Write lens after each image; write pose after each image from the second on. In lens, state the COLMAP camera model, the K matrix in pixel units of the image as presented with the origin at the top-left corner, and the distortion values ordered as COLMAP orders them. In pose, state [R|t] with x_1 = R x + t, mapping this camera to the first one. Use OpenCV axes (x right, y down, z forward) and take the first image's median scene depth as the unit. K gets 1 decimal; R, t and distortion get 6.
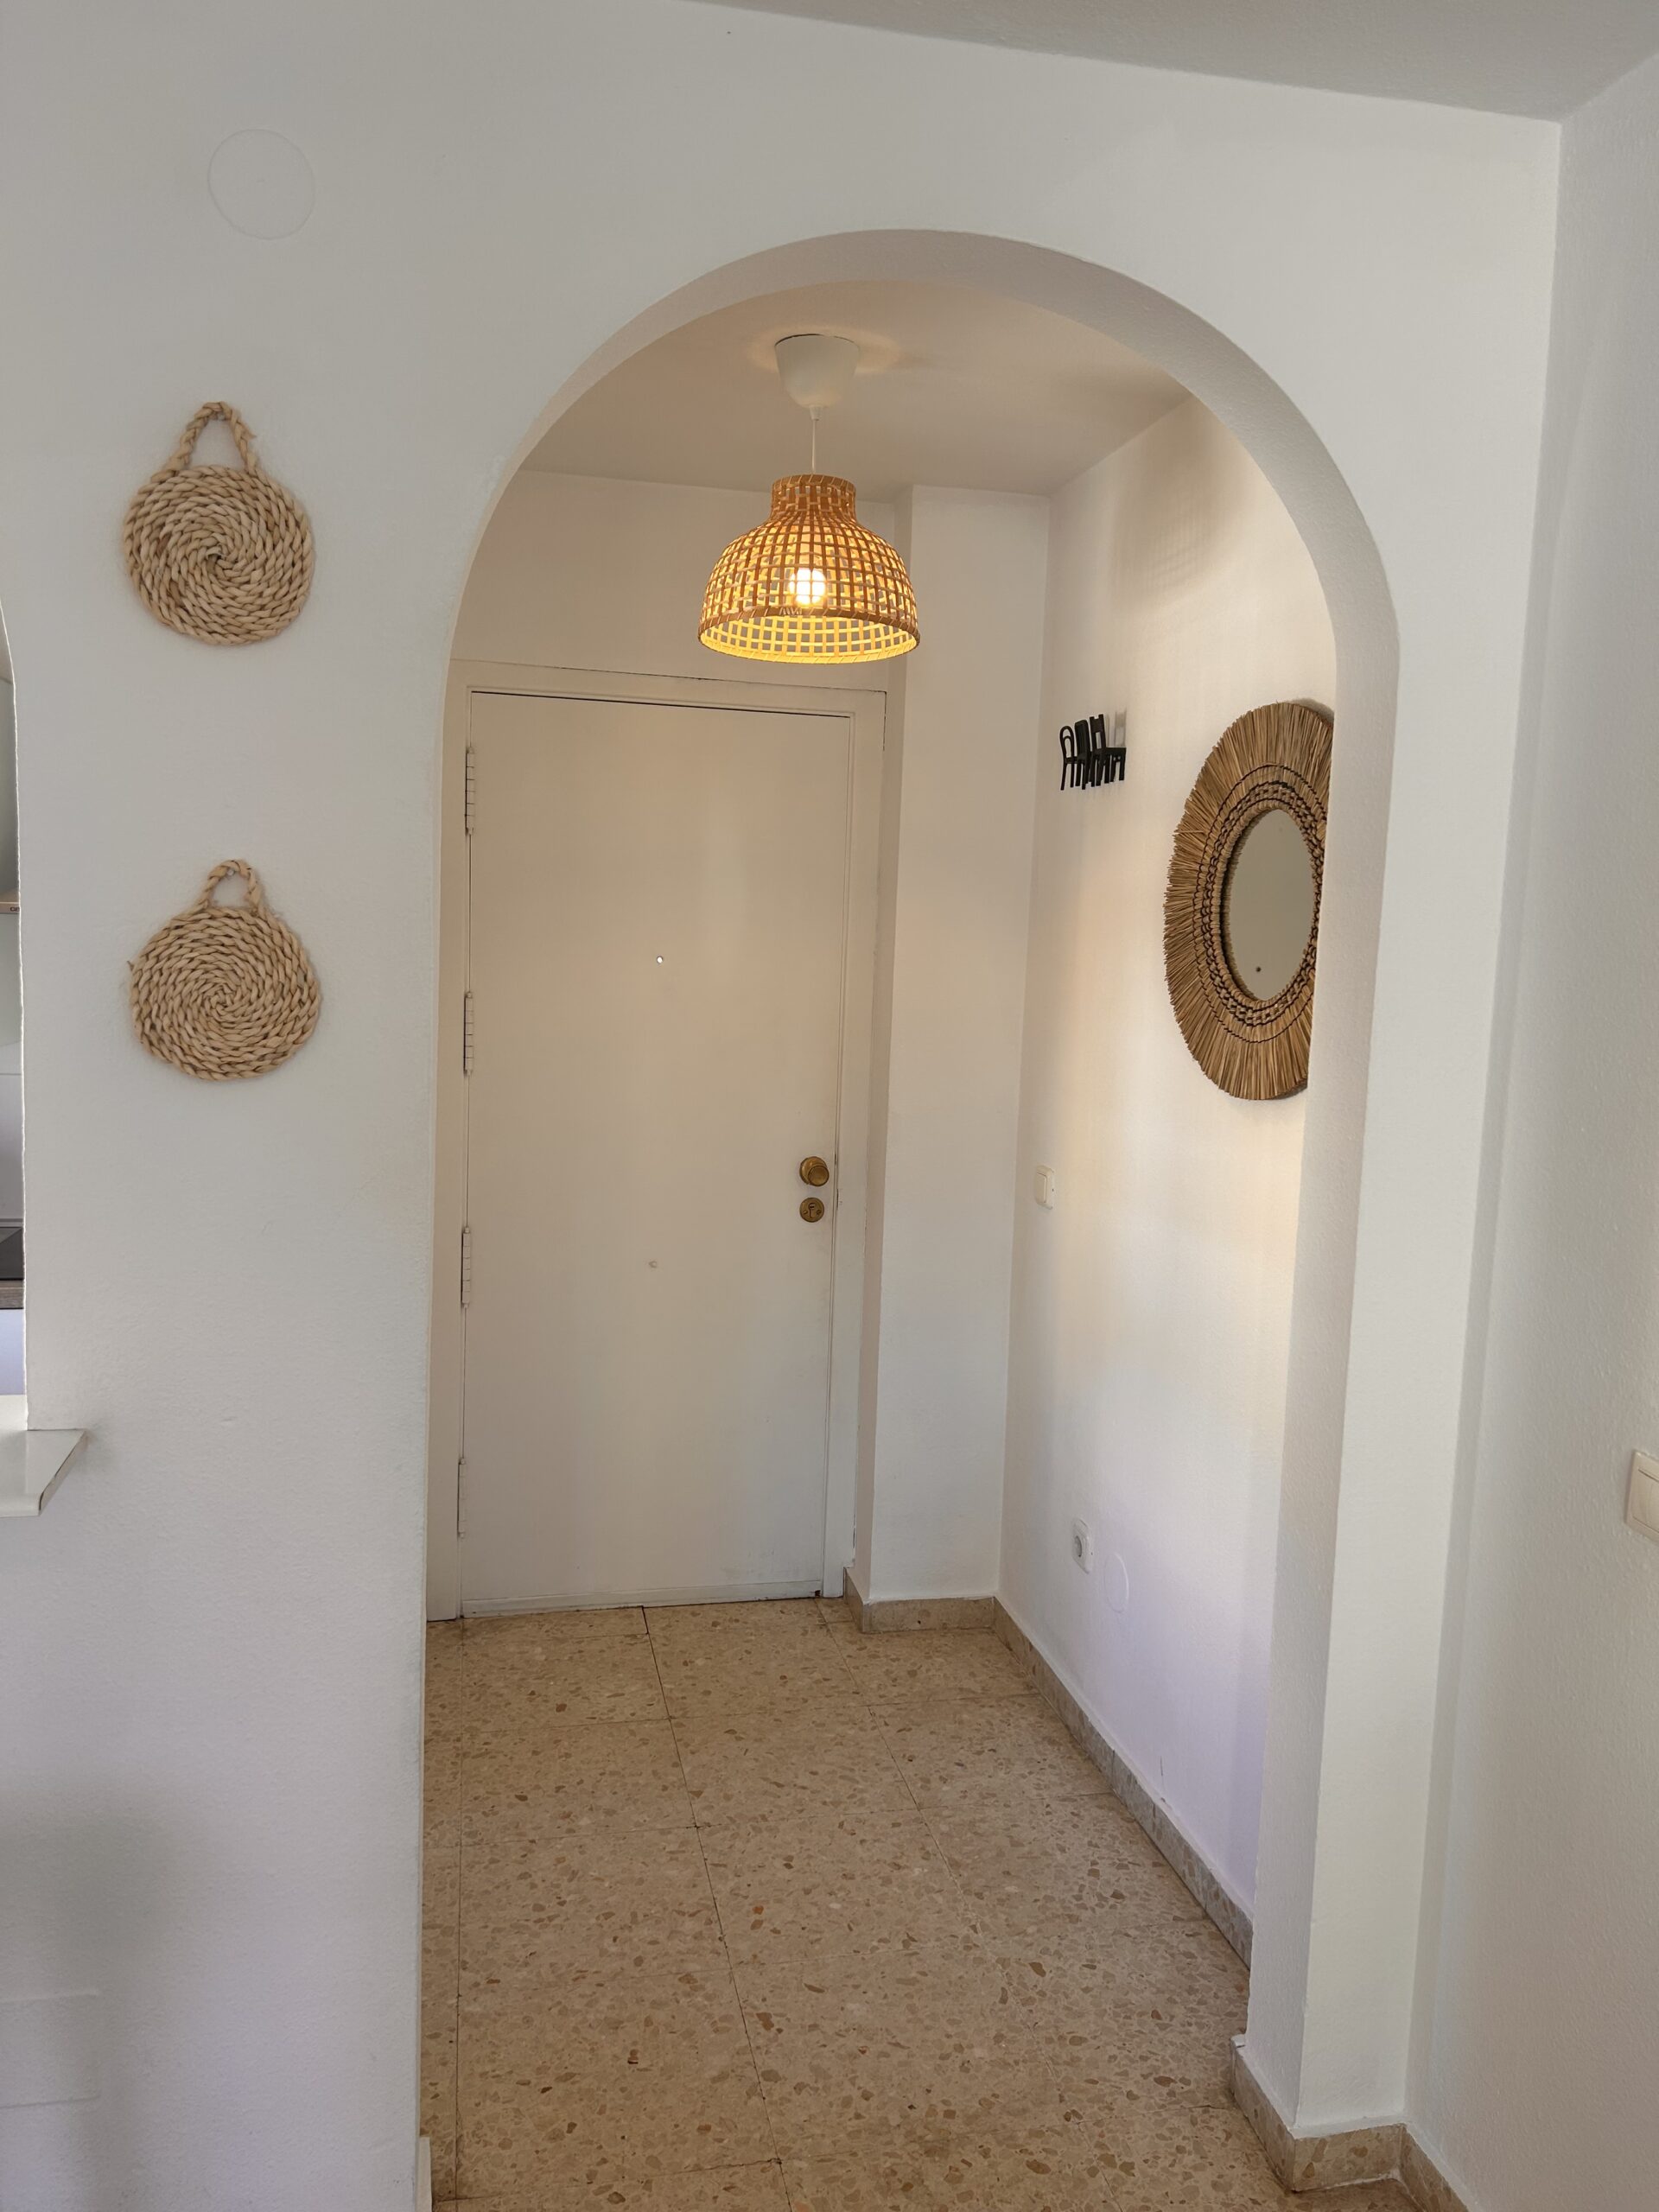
lens RADIAL K [[1668.2, 0, 829.5], [0, 1668.2, 1106.0], [0, 0, 1]] dist [0.056026, -0.047974]
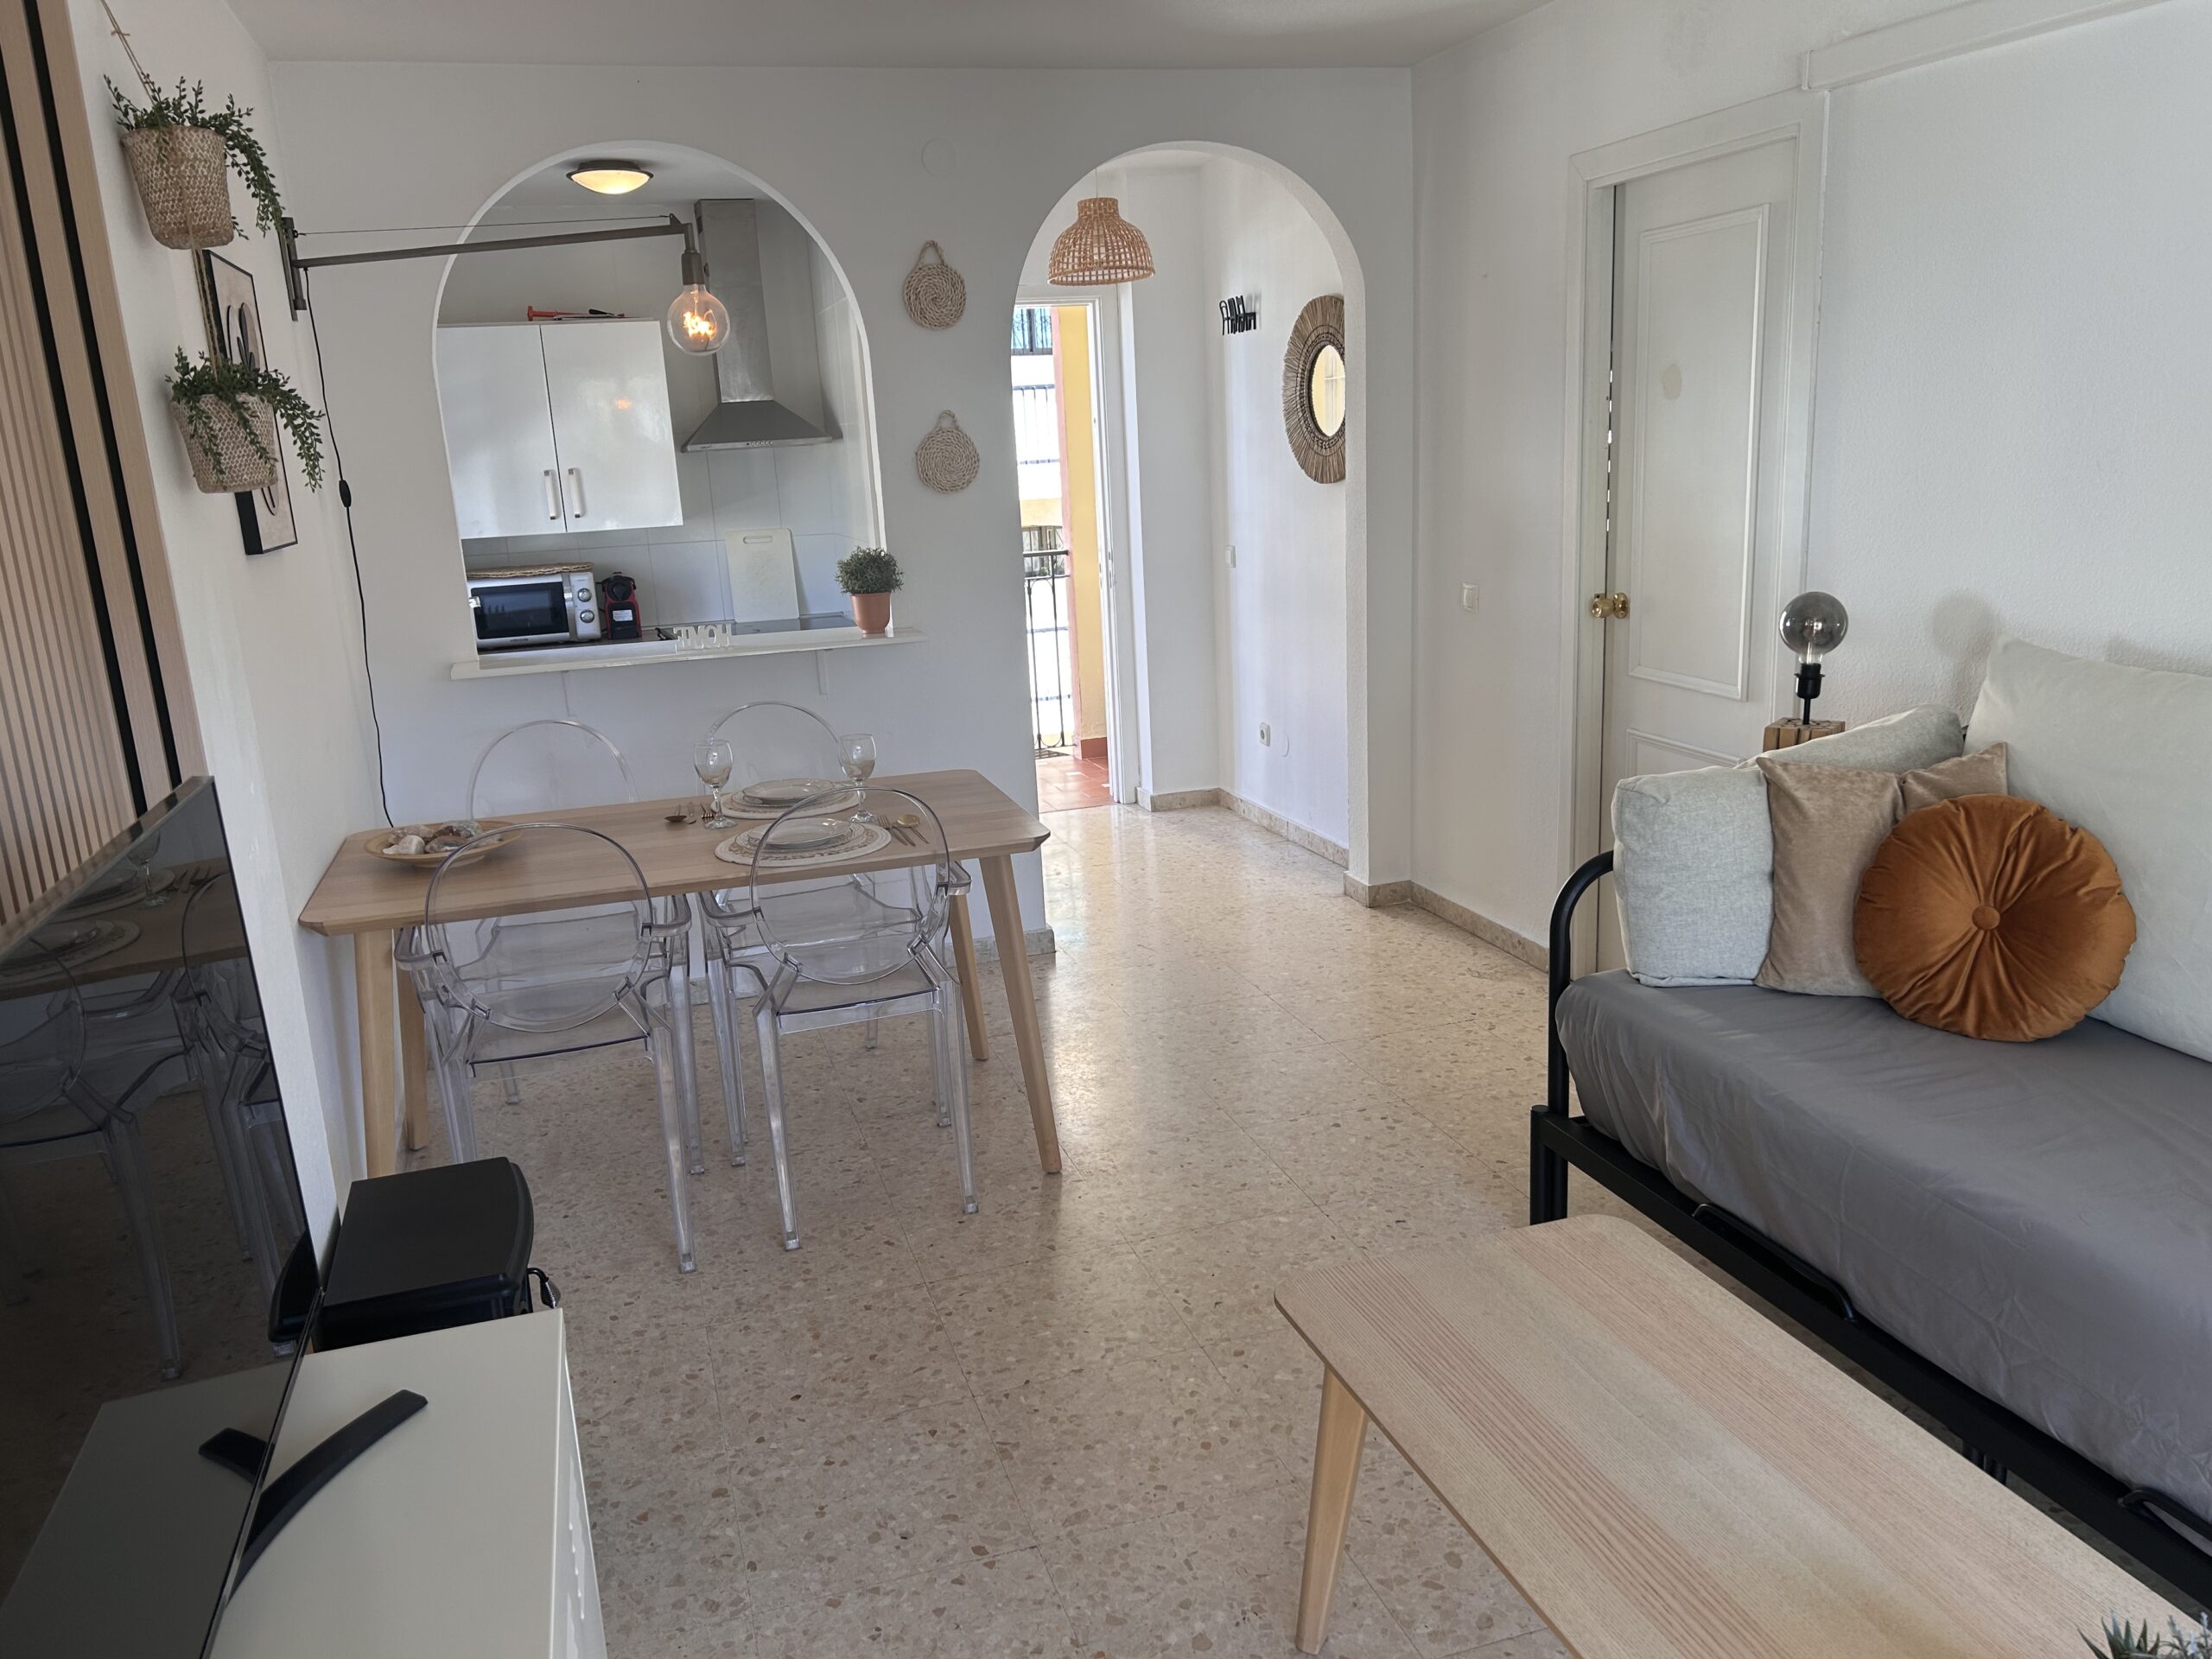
lens RADIAL K [[1668.2, 0, 1106.0], [0, 1668.2, 829.5], [0, 0, 1]] dist [0.056026, -0.047974]
pose [[0.991633, -0.103940, 0.076559, -0.383151], [0.092678, 0.986045, 0.138294, 0.176128], [-0.089865, -0.130042, 0.987428, -1.828730]]
